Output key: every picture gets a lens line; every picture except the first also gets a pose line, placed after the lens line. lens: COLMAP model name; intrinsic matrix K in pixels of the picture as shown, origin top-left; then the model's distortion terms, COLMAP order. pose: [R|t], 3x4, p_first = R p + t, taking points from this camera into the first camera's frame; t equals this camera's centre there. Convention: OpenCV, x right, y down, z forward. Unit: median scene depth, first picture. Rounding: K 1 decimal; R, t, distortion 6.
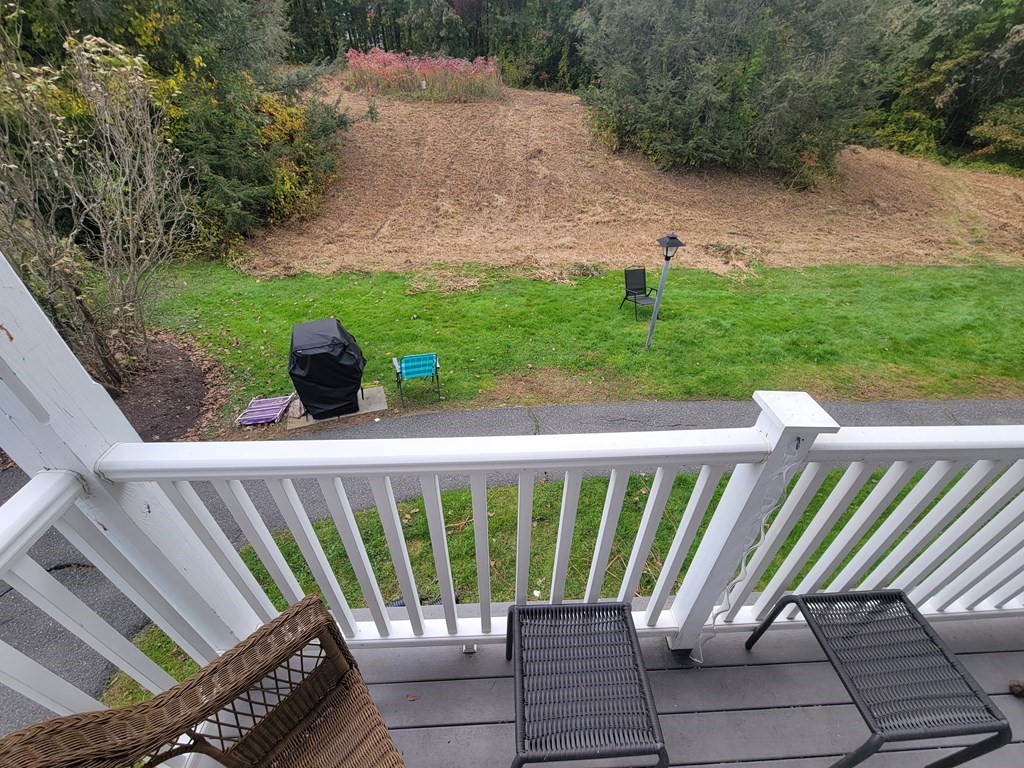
lens RADIAL K [[416.0, 0, 521.9], [0, 416.0, 383.2], [0, 0, 1]] dist [0.001815, -0.002035]
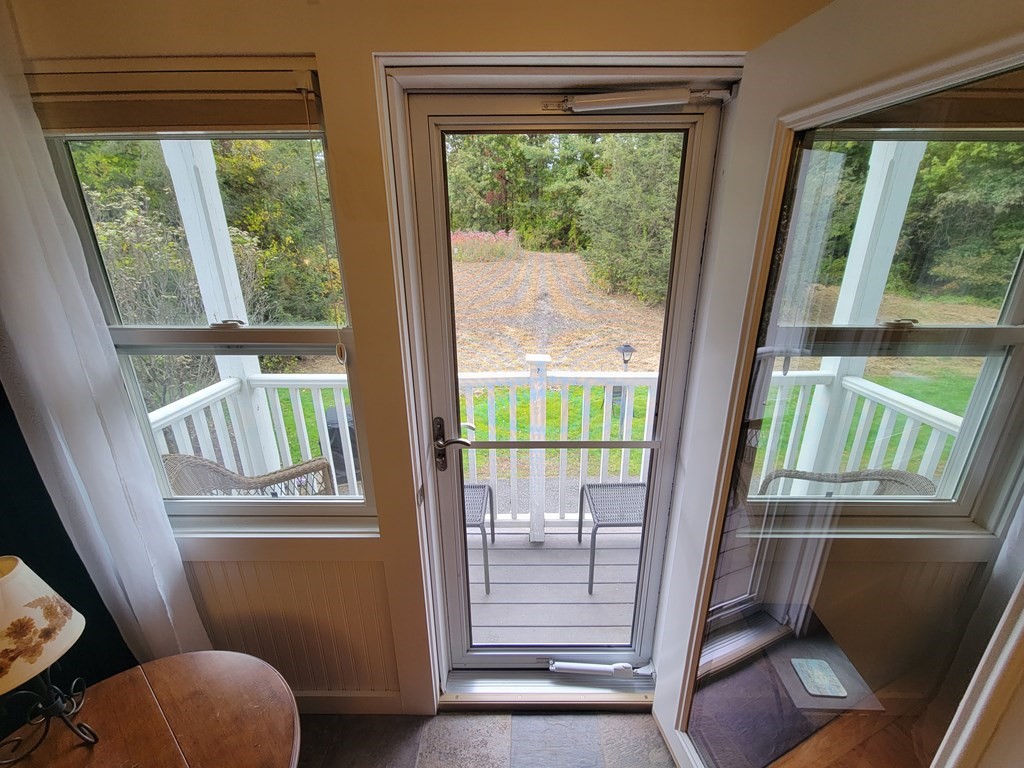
lens RADIAL K [[416.0, 0, 521.8], [0, 416.0, 381.3], [0, 0, 1]] dist [0.001815, -0.002035]
pose [[0.998173, -0.009253, -0.059713, 0.069138], [-0.009680, 0.950956, -0.309175, 0.089139], [0.059645, 0.309188, 0.949129, -0.114699]]
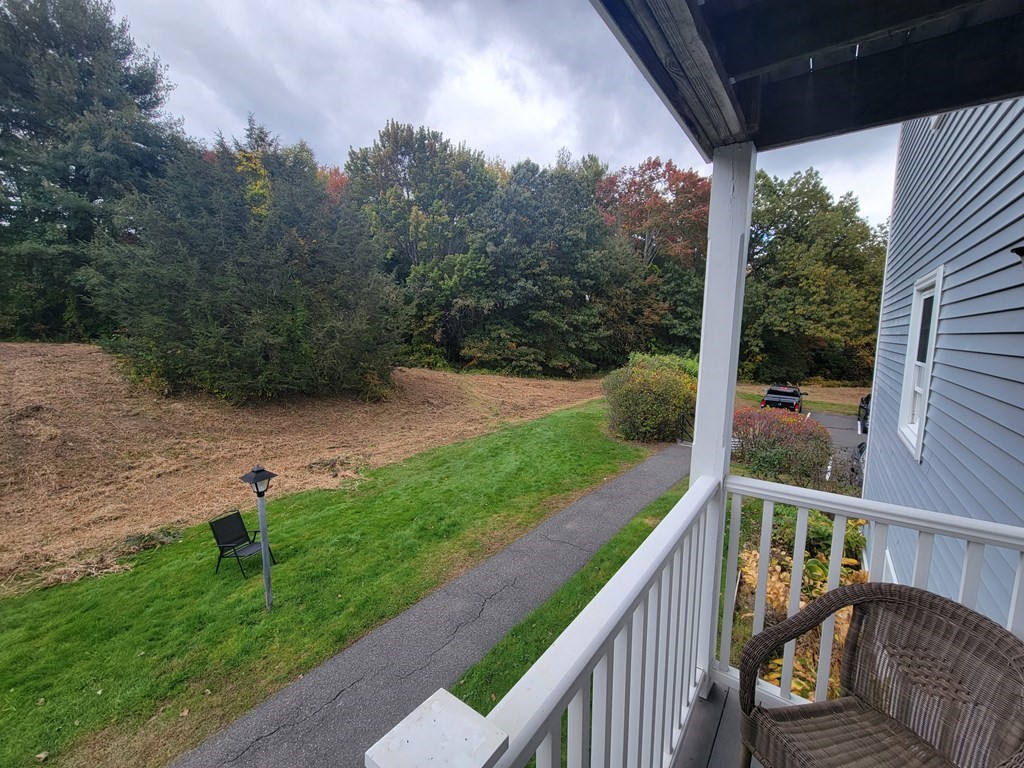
lens RADIAL K [[416.0, 0, 519.4], [0, 416.0, 383.9], [0, 0, 1]] dist [0.001815, -0.002035]
pose [[0.630397, -0.112282, 0.768109, 0.033890], [0.465966, 0.846126, -0.258738, -0.014838], [-0.620866, 0.521021, 0.585715, 0.034482]]
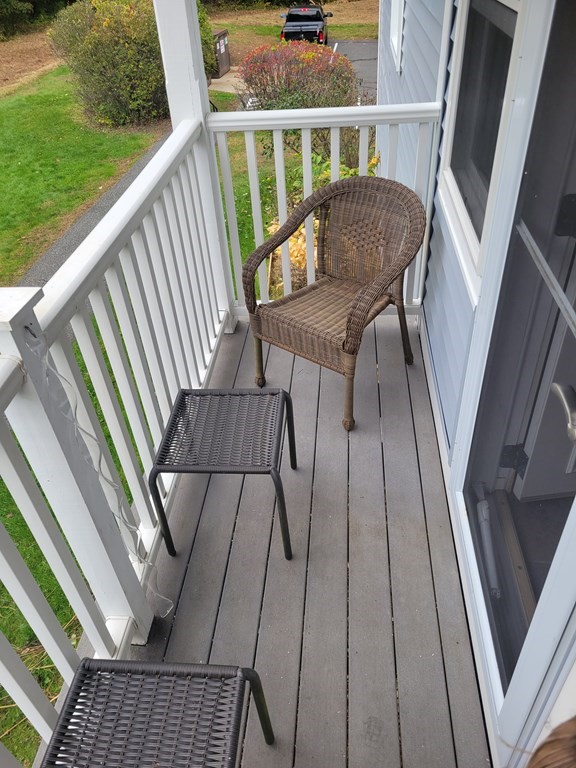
lens RADIAL K [[578.4, 0, 287.3], [0, 578.4, 365.5], [0, 0, 1]] dist [0.029485, 0.000713]
pose [[0.135373, -0.624585, 0.769134, -0.019768], [0.635826, 0.650115, 0.416024, 0.003222], [-0.759868, 0.432717, 0.485135, 0.008441]]
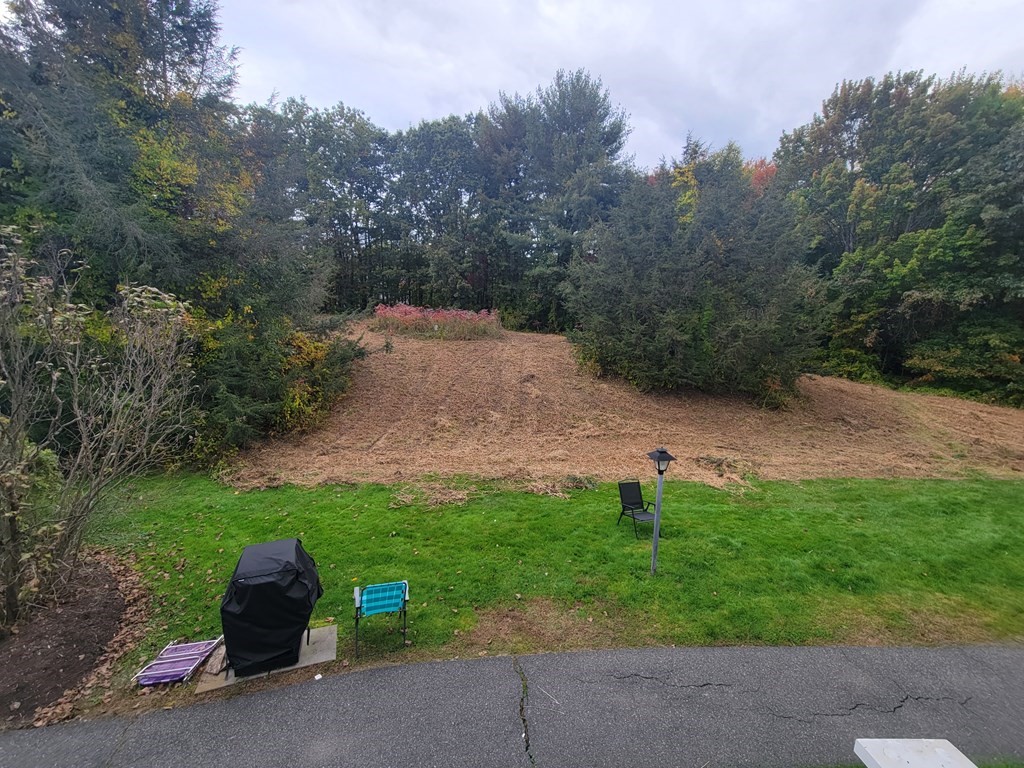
lens RADIAL K [[416.0, 0, 522.4], [0, 416.0, 383.7], [0, 0, 1]] dist [0.001815, -0.002035]
pose [[0.999954, 0.006055, 0.007468, 0.011724], [-0.001807, 0.881269, -0.472611, -0.014232], [-0.009443, 0.472576, 0.881239, 0.030866]]
